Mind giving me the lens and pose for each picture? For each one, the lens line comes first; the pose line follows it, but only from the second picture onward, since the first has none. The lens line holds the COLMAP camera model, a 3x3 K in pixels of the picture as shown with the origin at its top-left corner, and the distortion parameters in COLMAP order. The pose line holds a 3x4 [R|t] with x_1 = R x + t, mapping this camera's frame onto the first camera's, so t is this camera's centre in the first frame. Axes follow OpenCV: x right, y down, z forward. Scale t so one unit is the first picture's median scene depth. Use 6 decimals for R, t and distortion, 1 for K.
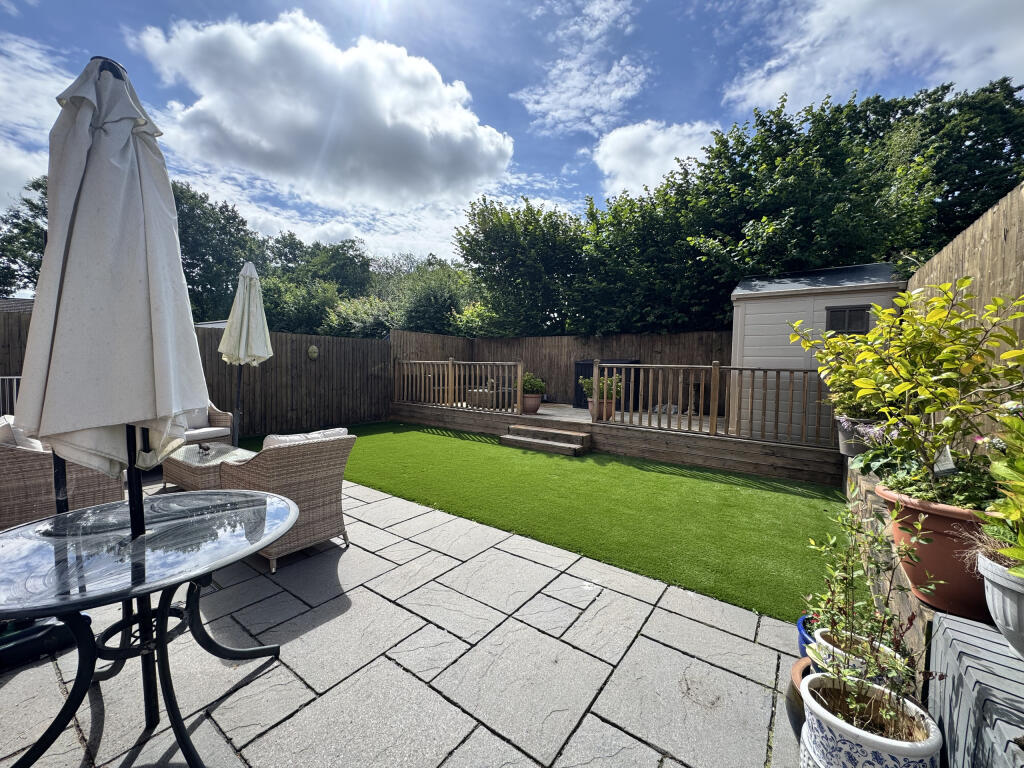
lens RADIAL K [[409.7, 0, 512.0], [0, 409.7, 384.0], [0, 0, 1]] dist [0.000771, -0.000139]
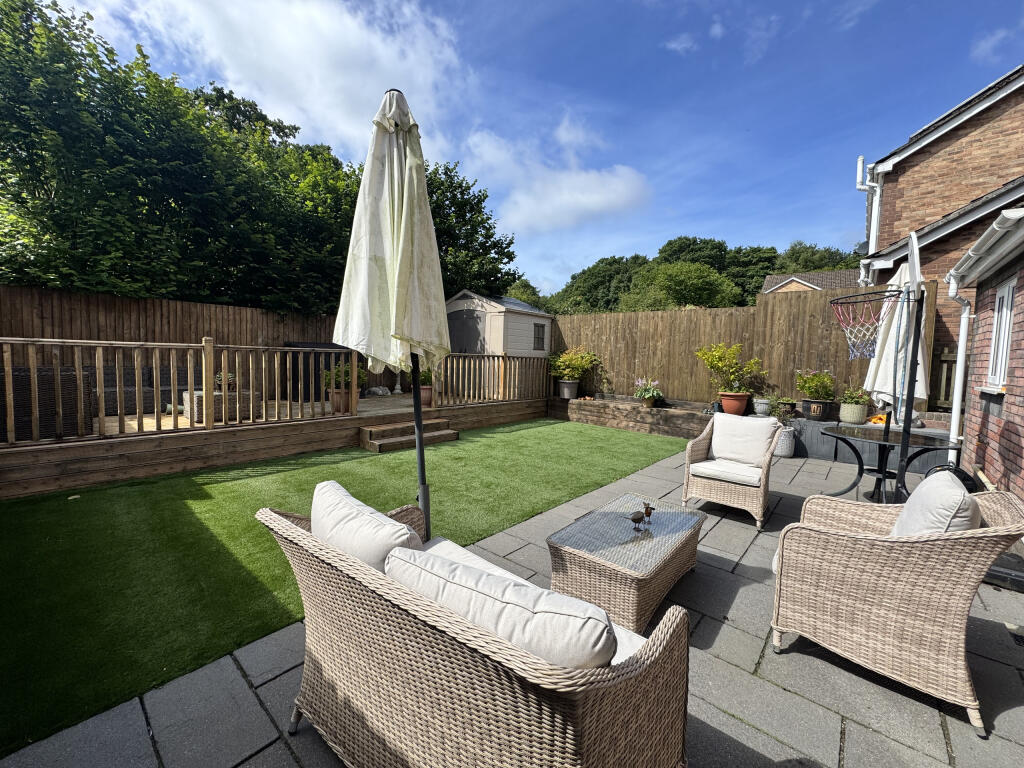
lens RADIAL K [[410.0, 0, 512.0], [0, 410.0, 381.1], [0, 0, 1]] dist [-0.000999, -0.000134]
pose [[0.087916, -0.075874, 0.993234, -0.673060], [0.019849, 0.997030, 0.074407, -0.039791], [-0.995930, 0.013173, 0.089161, 0.577677]]
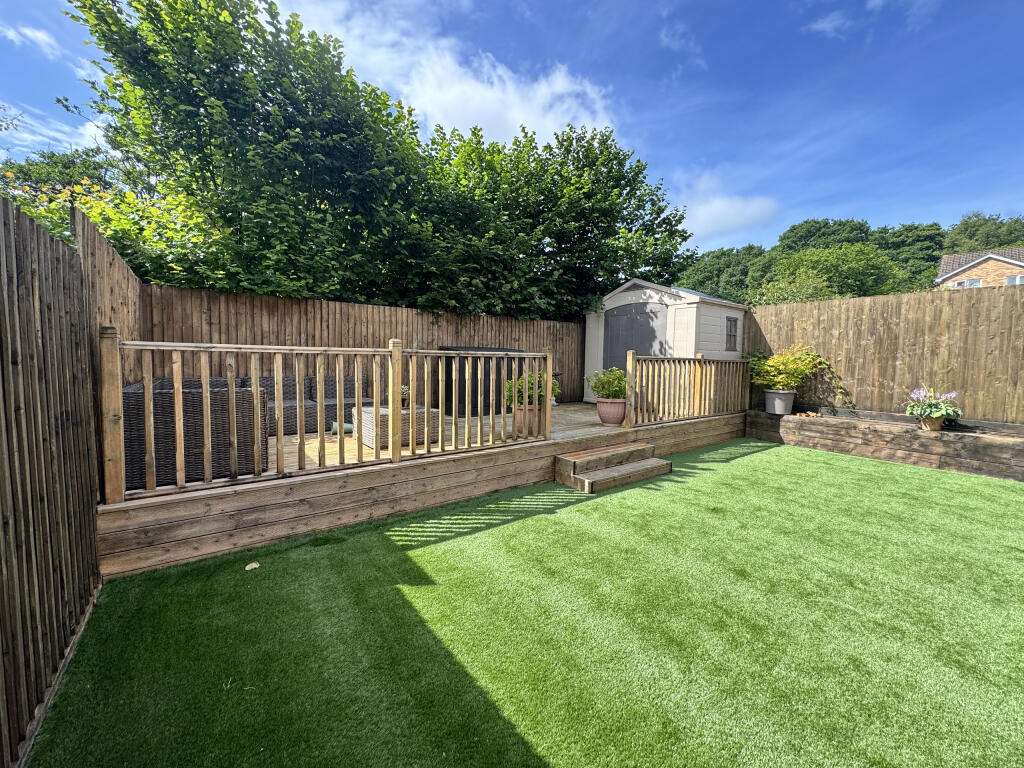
lens RADIAL K [[409.7, 0, 512.0], [0, 409.7, 384.0], [0, 0, 1]] dist [0.000771, -0.000139]
pose [[0.293747, -0.072673, 0.953117, -0.518723], [0.036319, 0.997234, 0.064844, -0.043098], [-0.955193, 0.015568, 0.295574, 0.800184]]
